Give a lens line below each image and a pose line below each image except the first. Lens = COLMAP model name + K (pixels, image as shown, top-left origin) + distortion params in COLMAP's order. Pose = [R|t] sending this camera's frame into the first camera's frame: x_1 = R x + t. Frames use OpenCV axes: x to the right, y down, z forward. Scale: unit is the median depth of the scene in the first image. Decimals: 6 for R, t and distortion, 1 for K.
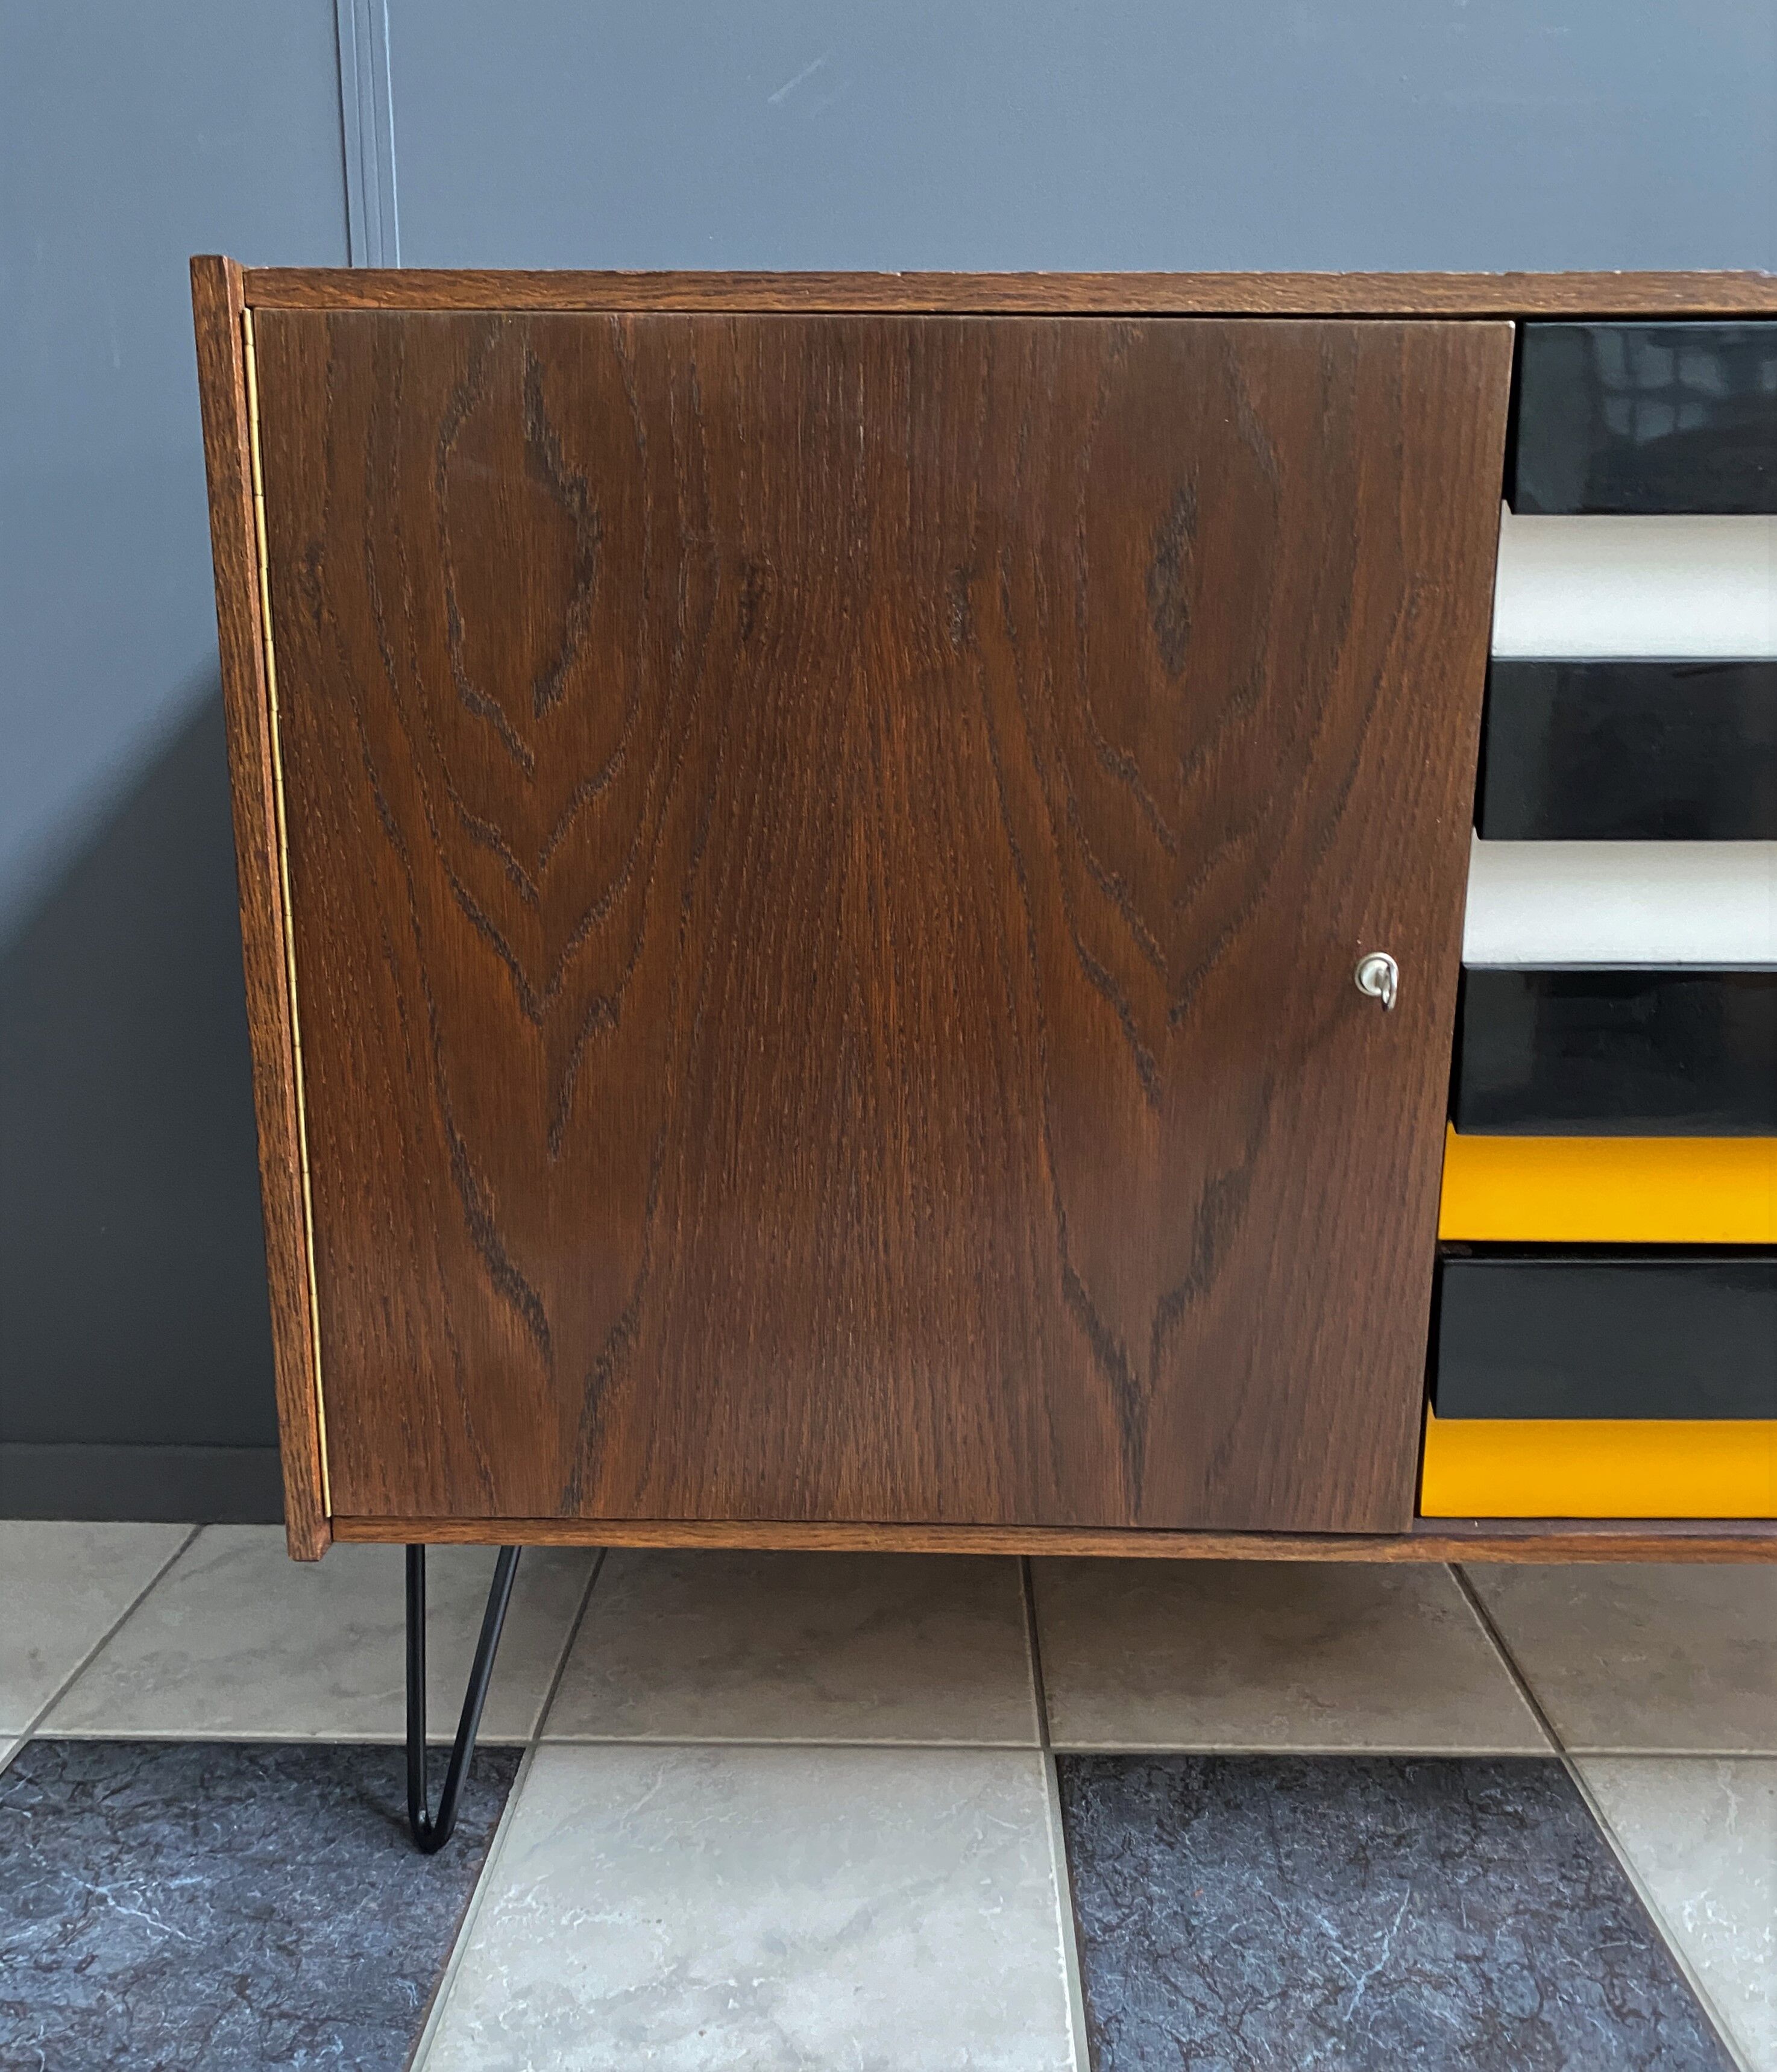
lens RADIAL K [[1825.4, 0, 901.9], [0, 1825.4, 1124.3], [0, 0, 1]] dist [-0.022469, 0.073340]
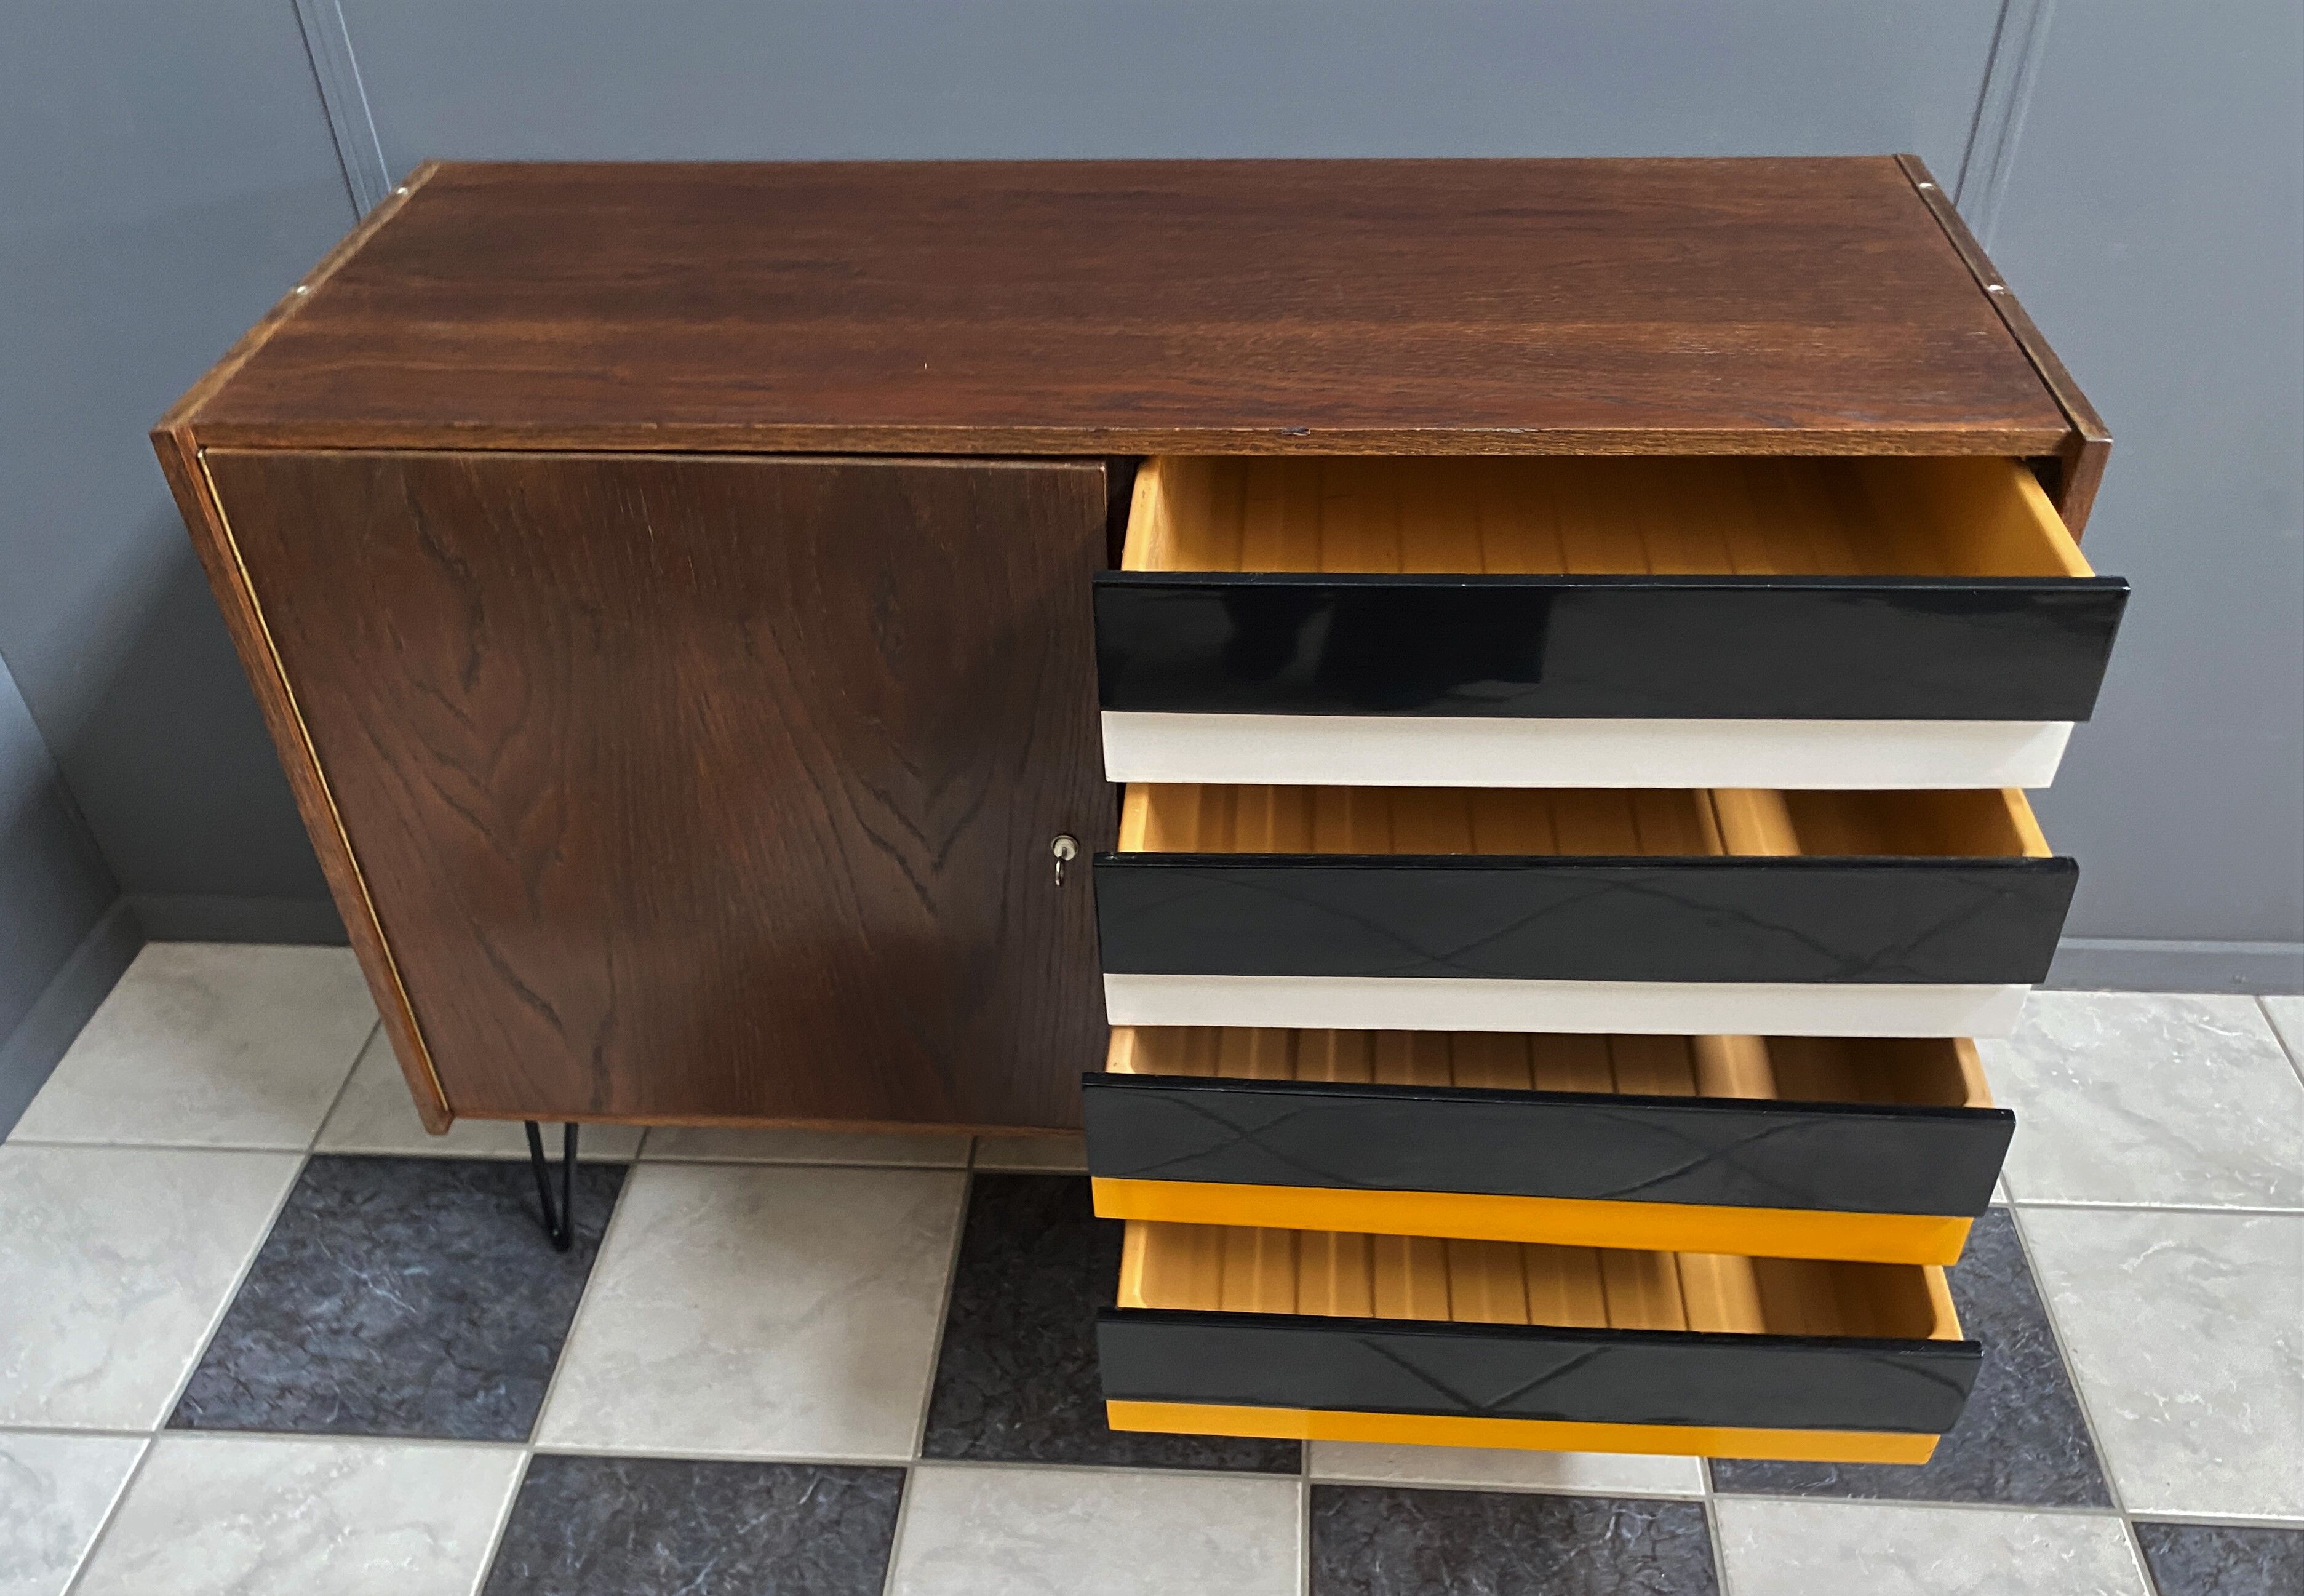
lens RADIAL K [[1829.9, 0, 1171.4], [0, 1829.9, 903.0], [0, 0, 1]] dist [0.011861, -0.013409]
pose [[0.998957, 0.006882, -0.045138, 0.387629], [0.013501, 0.899854, 0.435983, -0.638964], [0.043618, -0.436138, 0.898822, -0.325413]]
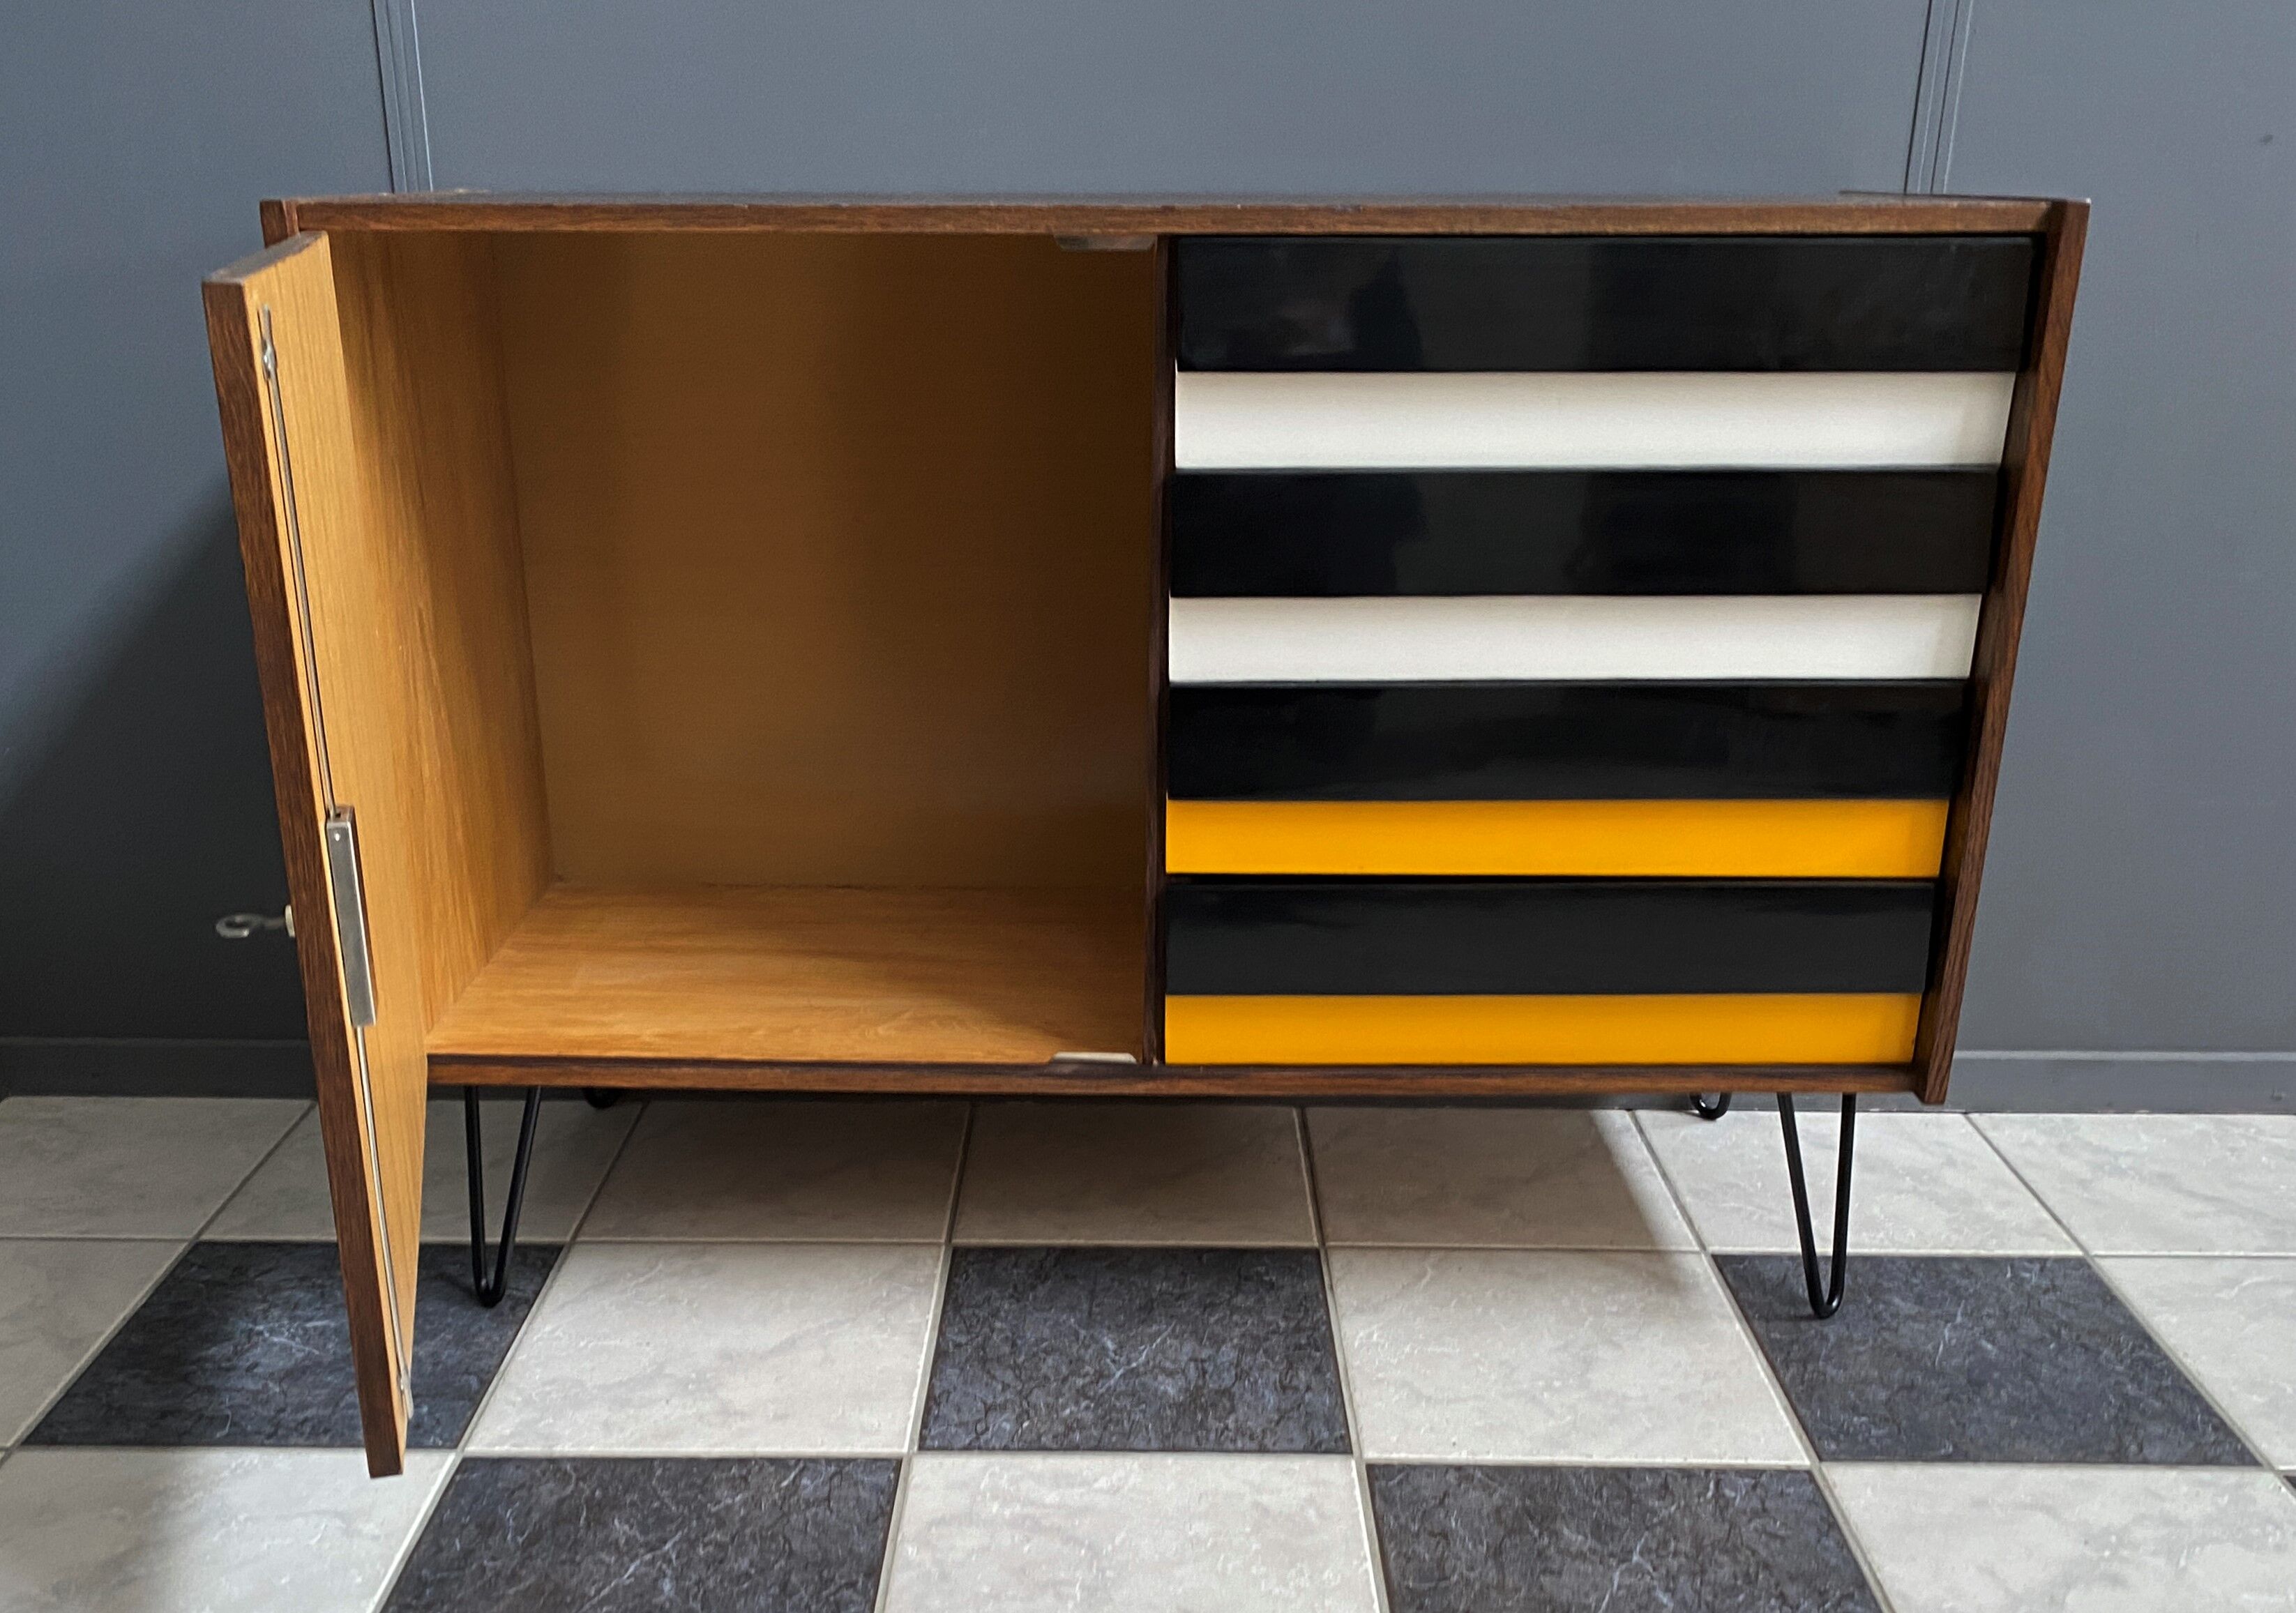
lens RADIAL K [[2052.1, 0, 1114.1], [0, 2052.1, 1017.0], [0, 0, 1]] dist [0.047420, -0.079506]
pose [[0.999976, -0.003760, 0.005854, 0.240720], [0.002933, 0.990804, 0.135276, -0.041941], [-0.006309, -0.135255, 0.990791, -0.617988]]
